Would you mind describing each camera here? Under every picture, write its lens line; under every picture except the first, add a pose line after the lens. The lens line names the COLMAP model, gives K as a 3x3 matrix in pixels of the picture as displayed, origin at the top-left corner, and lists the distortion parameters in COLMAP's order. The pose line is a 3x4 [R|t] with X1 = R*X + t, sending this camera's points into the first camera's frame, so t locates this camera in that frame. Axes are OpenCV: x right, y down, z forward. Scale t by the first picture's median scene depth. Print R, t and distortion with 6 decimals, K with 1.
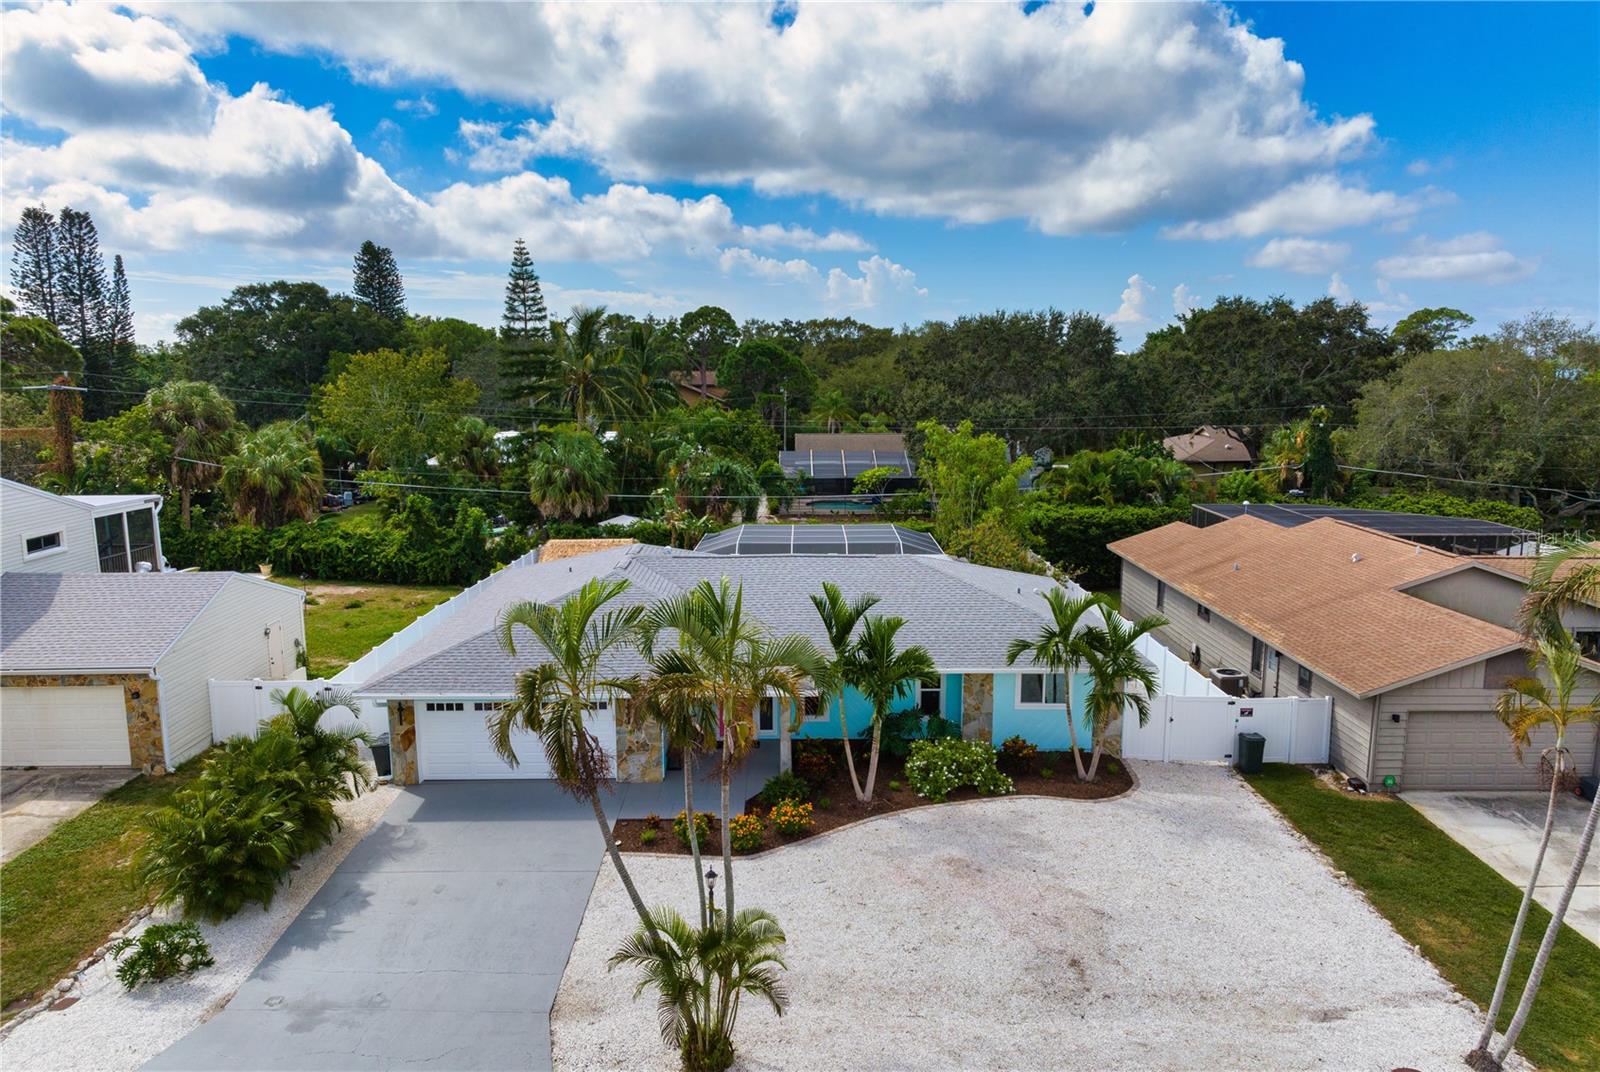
lens RADIAL K [[1101.6, 0, 794.6], [0, 1101.6, 535.2], [0, 0, 1]] dist [0.011320, -0.008058]
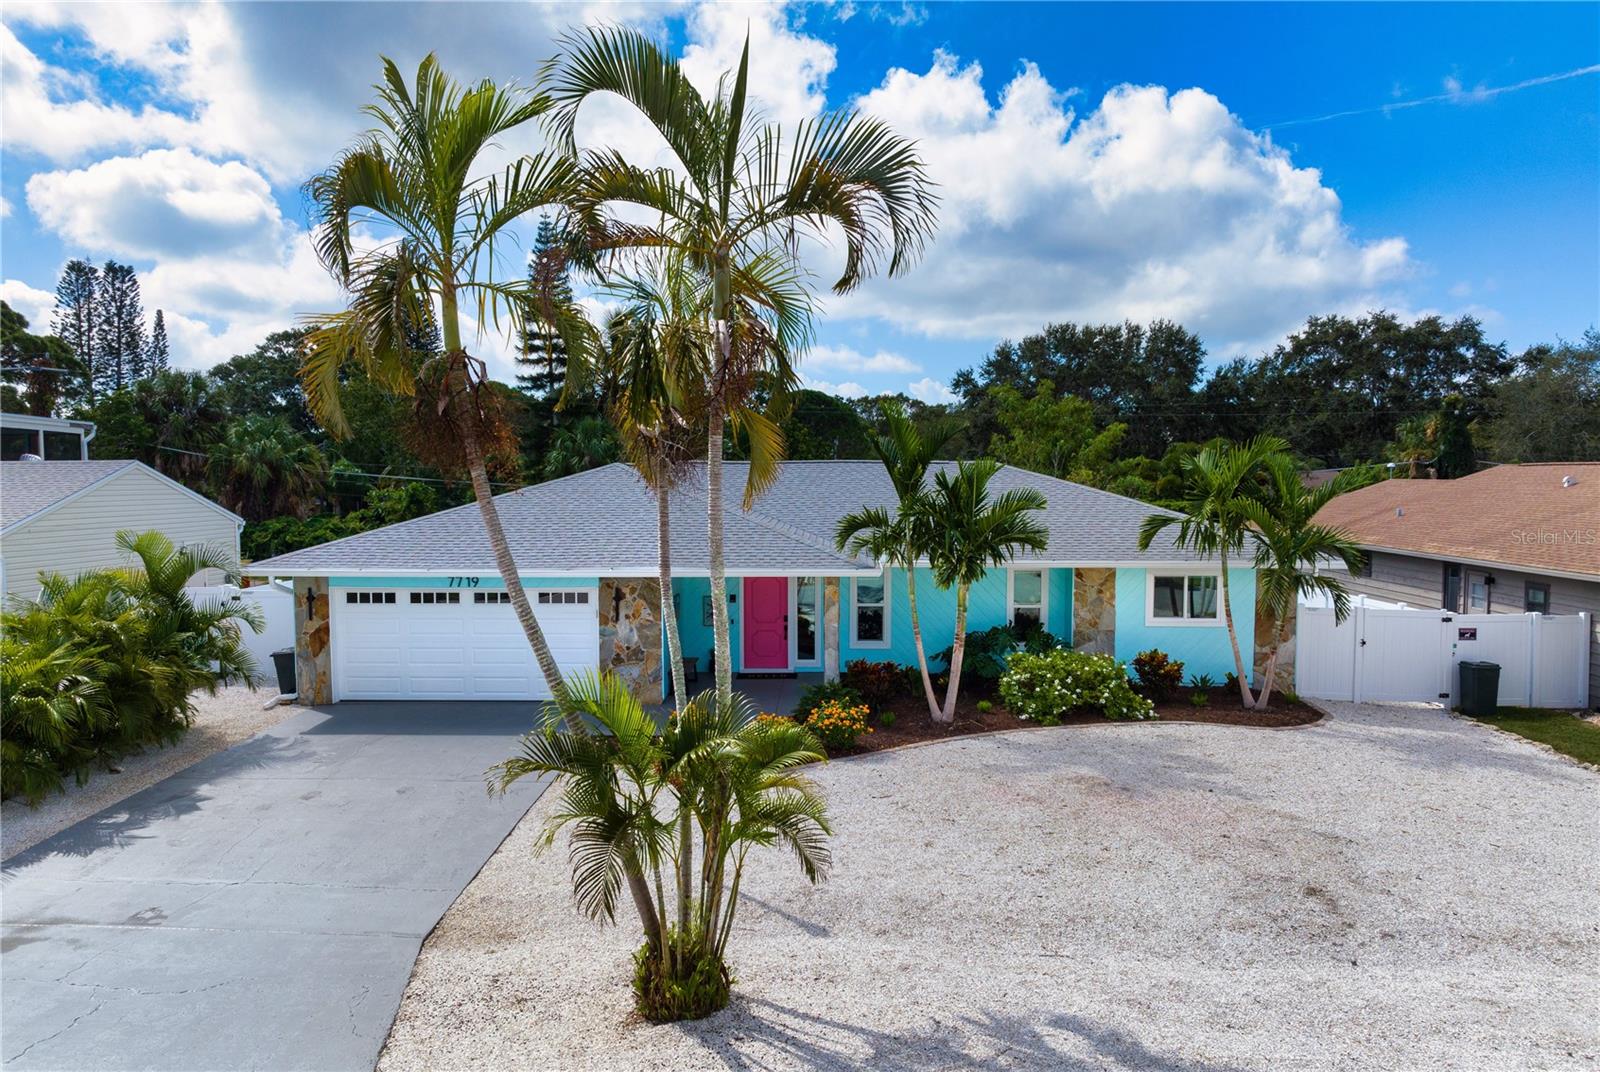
lens RADIAL K [[1107.2, 0, 800.0], [0, 1107.2, 536.0], [0, 0, 1]] dist [-0.000819, 0.009186]
pose [[0.999178, 0.006733, -0.039977, -0.000479], [-0.010744, 0.994830, -0.100986, 0.186075], [0.039091, 0.101333, 0.994084, 0.269275]]
